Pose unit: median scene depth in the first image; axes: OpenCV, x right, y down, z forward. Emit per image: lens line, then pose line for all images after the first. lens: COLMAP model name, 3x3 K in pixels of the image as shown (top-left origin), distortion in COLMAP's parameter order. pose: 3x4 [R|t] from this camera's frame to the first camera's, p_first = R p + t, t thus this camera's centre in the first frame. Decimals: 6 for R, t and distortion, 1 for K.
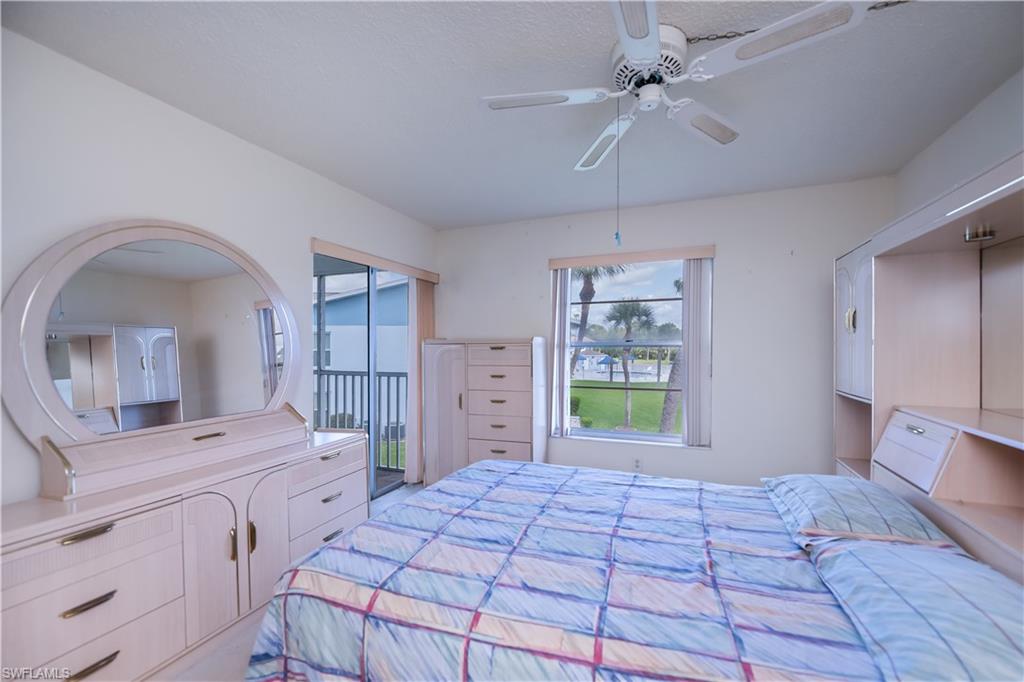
lens RADIAL K [[425.2, 0, 516.0], [0, 425.2, 342.8], [0, 0, 1]] dist [0.000518, -0.000212]
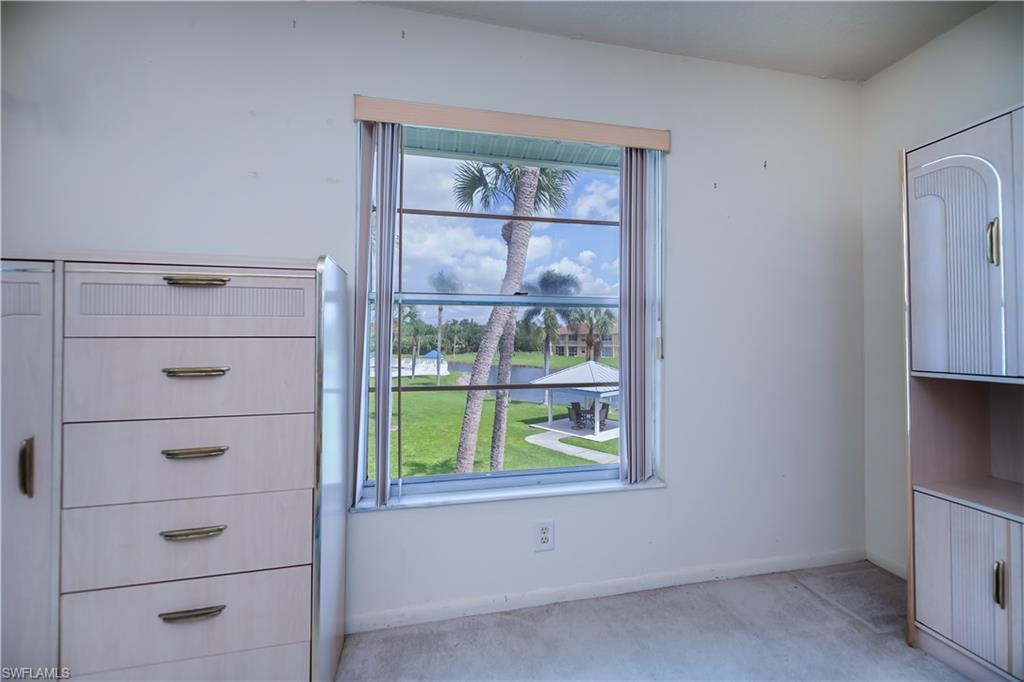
lens RADIAL K [[404.8, 0, 516.4], [0, 404.8, 339.5], [0, 0, 1]] dist [-0.000218, -0.000108]
pose [[0.833300, 0.006117, 0.552787, -0.016362], [-0.006857, 0.999976, -0.000729, 0.094832], [-0.552778, -0.003183, 0.833323, 1.099018]]
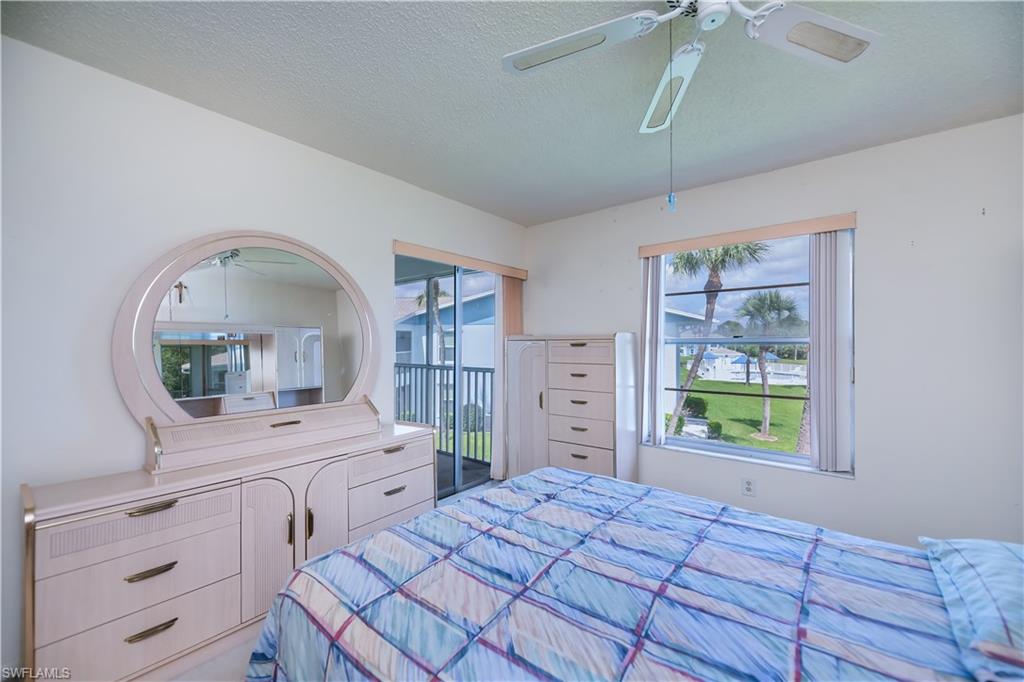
lens RADIAL K [[407.5, 0, 512.5], [0, 407.5, 332.6], [0, 0, 1]] dist [0.007012, -0.006211]
pose [[0.952281, -0.005825, -0.305168, 0.164448], [-0.000121, 0.999811, -0.019460, 0.005445], [0.305223, 0.018568, 0.952100, 0.183860]]
